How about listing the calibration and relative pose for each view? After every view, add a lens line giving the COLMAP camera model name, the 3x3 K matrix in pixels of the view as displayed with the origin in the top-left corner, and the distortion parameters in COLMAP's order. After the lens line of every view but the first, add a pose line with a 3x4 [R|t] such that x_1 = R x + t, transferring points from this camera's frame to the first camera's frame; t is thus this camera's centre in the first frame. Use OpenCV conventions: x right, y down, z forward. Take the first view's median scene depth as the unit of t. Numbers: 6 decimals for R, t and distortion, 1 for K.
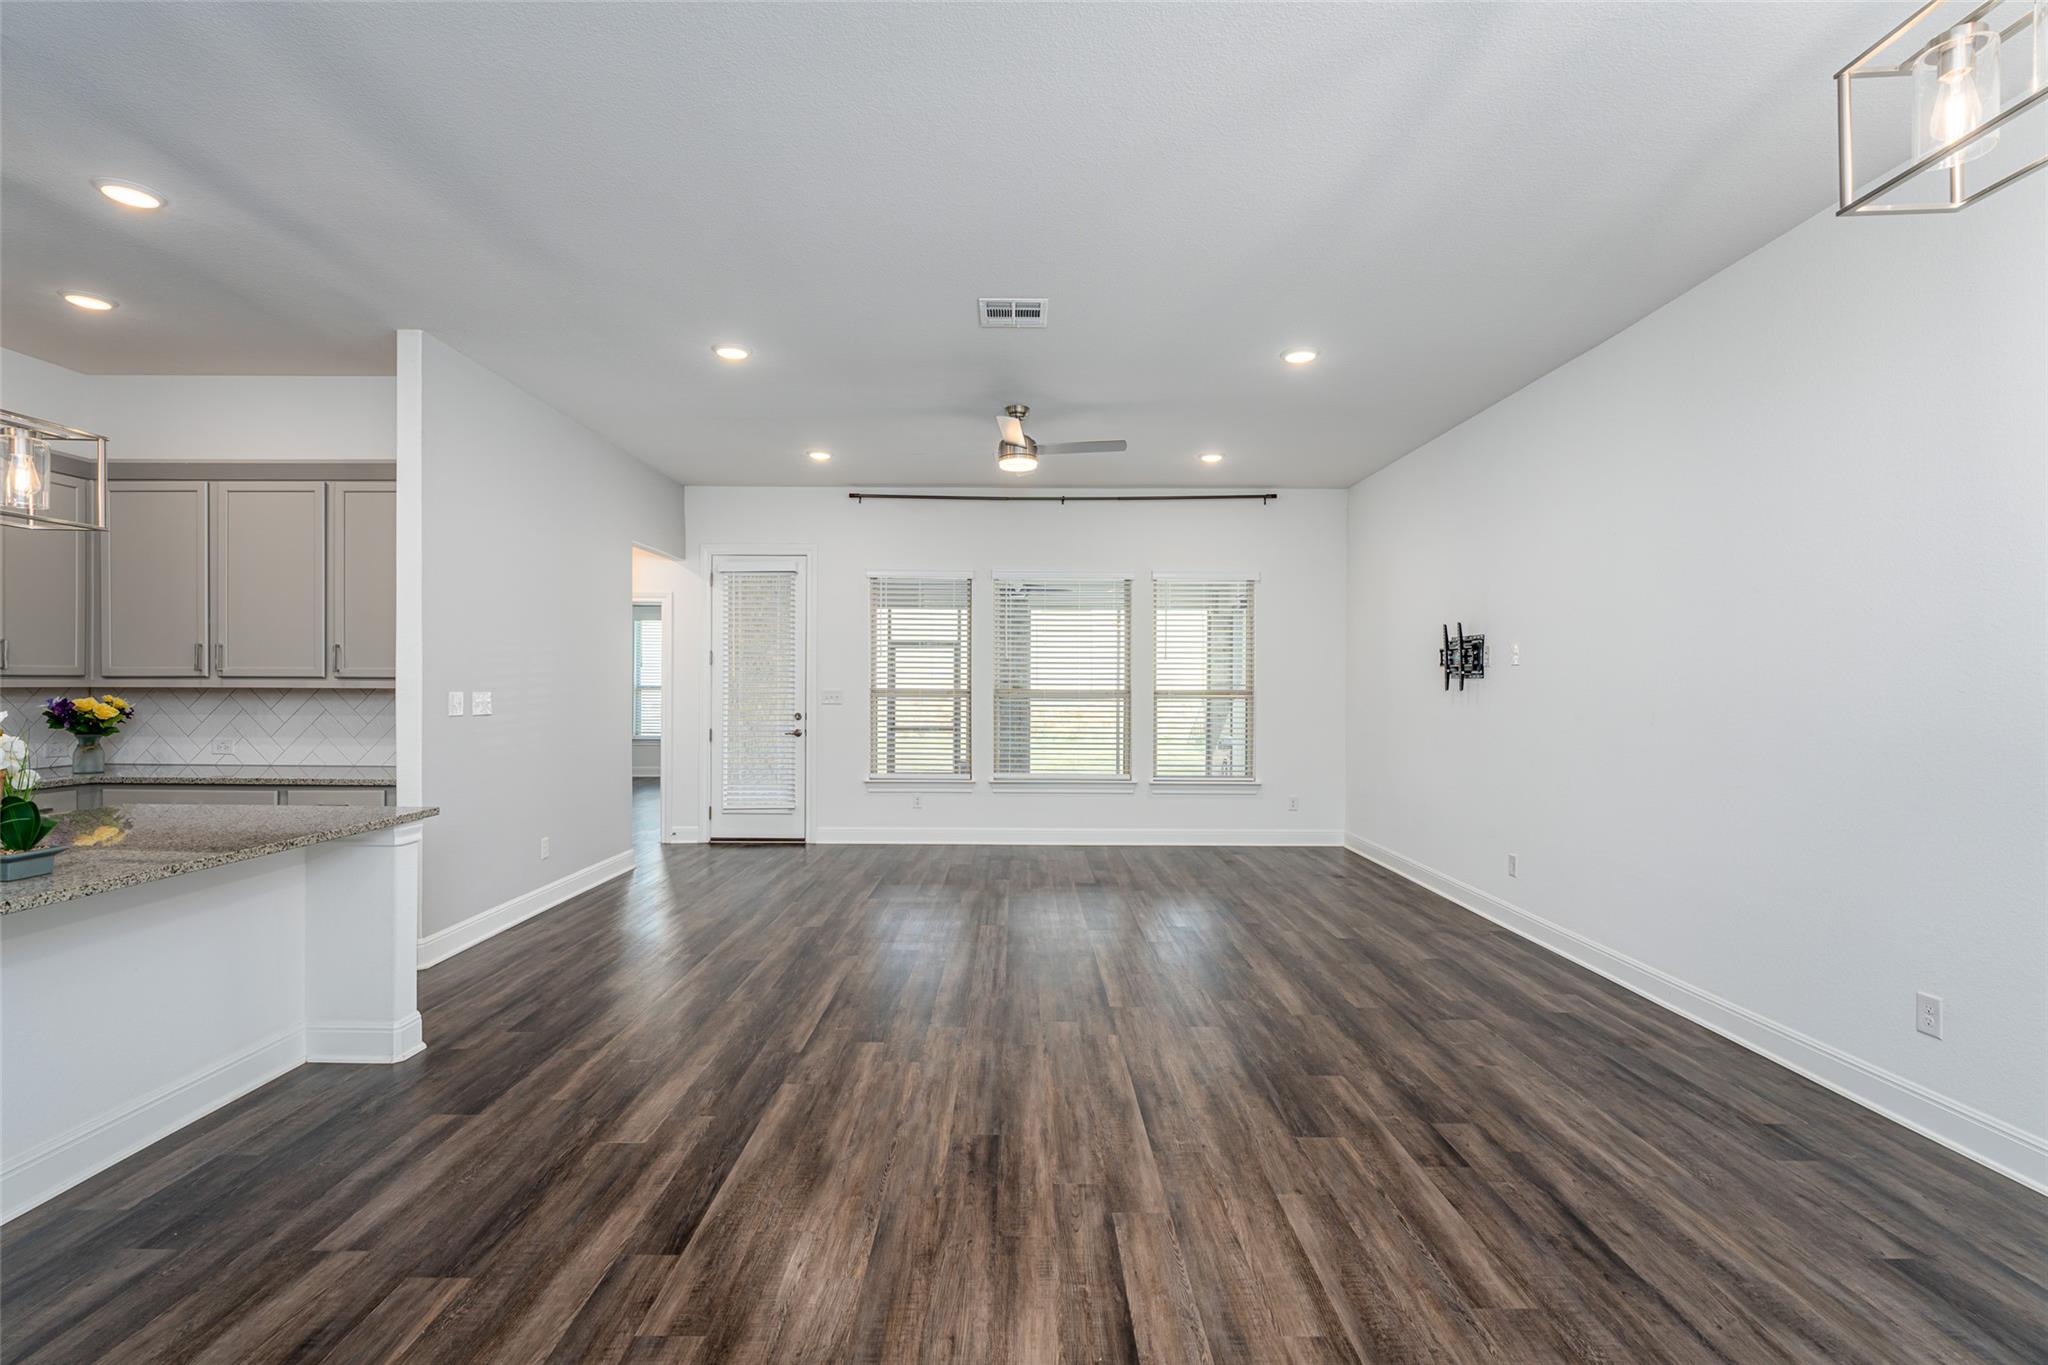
lens RADIAL K [[939.3, 0, 1019.4], [0, 939.3, 687.7], [0, 0, 1]] dist [-0.009699, 0.000141]
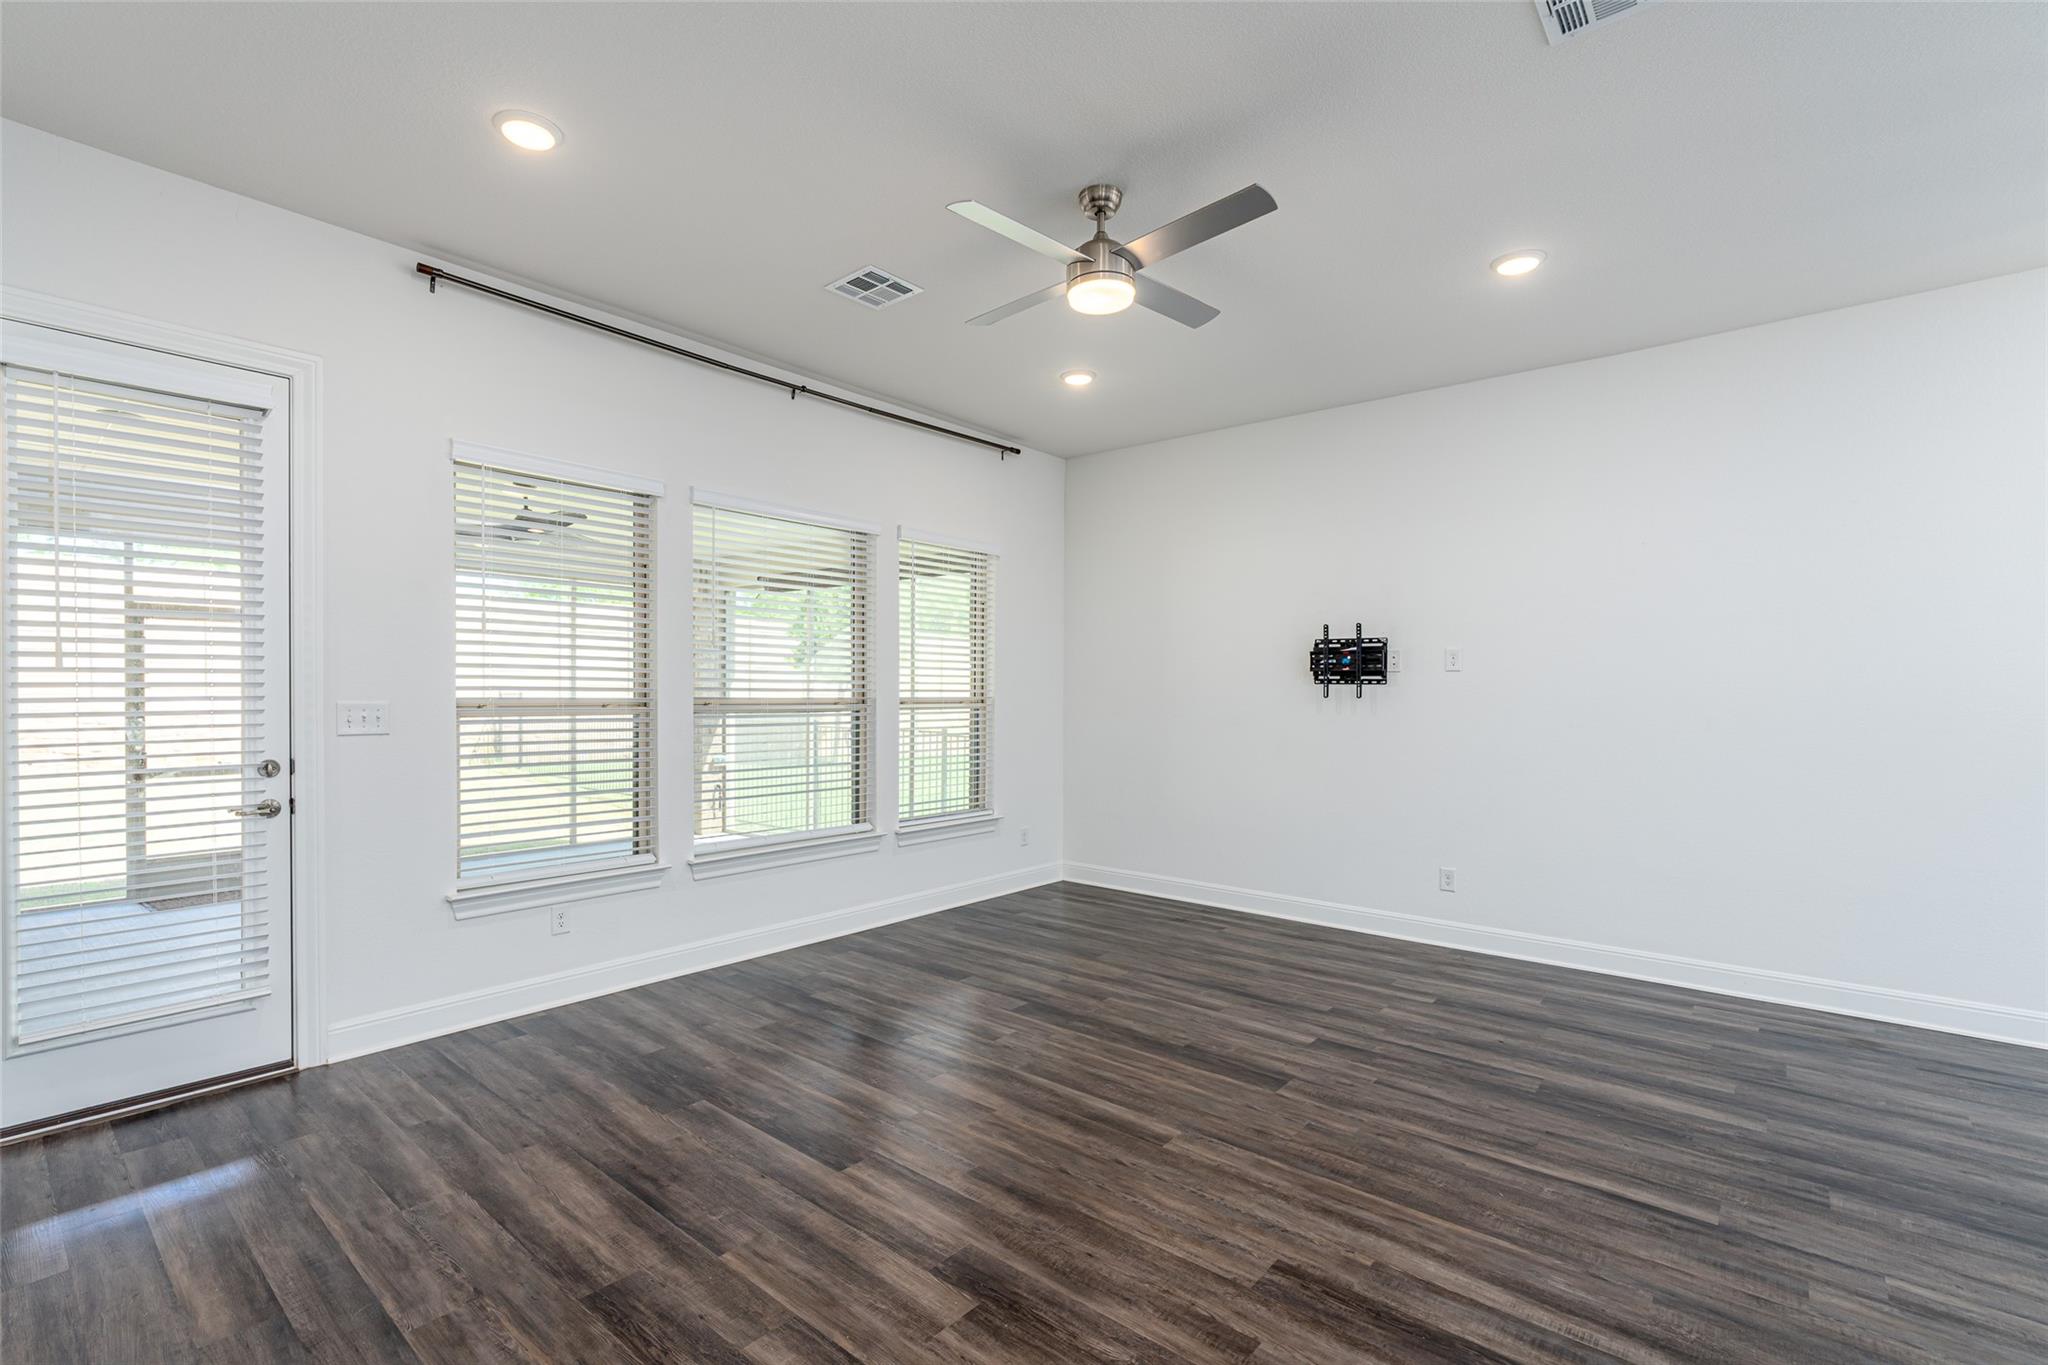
lens RADIAL K [[939.8, 0, 1020.4], [0, 939.8, 699.3], [0, 0, 1]] dist [-0.001649, 0.000253]
pose [[0.648567, -0.006965, 0.761126, -0.651133], [0.000832, 0.999964, 0.008441, -0.004253], [-0.761157, -0.004841, 0.648550, 0.949085]]
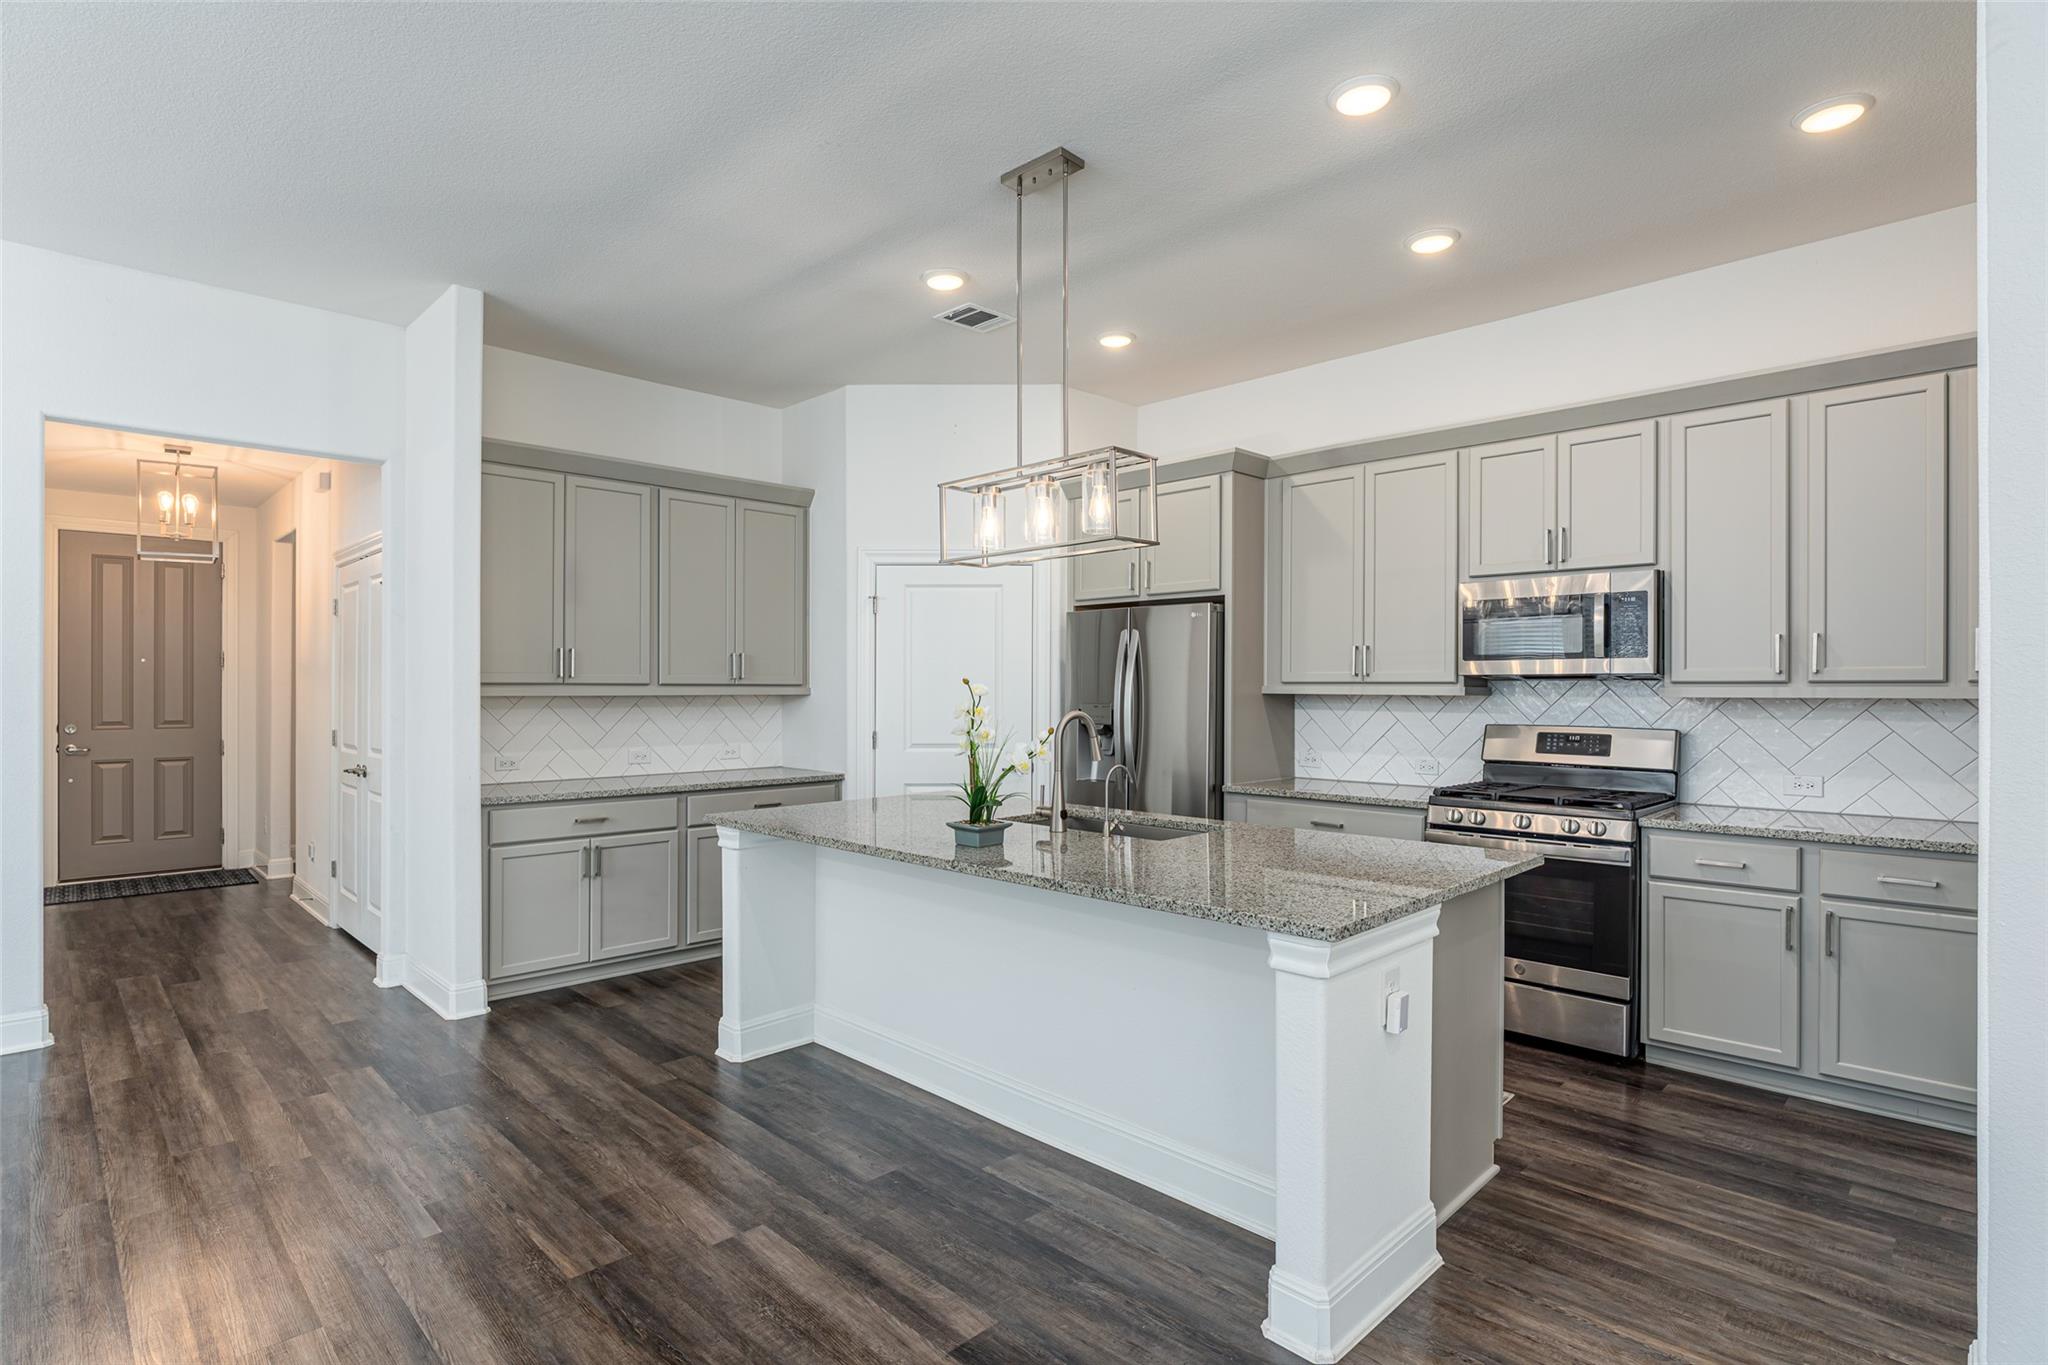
lens RADIAL K [[1001.4, 0, 1018.9], [0, 1001.4, 683.1], [0, 0, 1]] dist [-0.004950, 0.001305]
pose [[-0.706260, -0.007846, -0.707909, -0.087541], [-0.006308, 0.999969, -0.004789, -0.004592], [0.707924, 0.001083, -0.706287, 1.119211]]
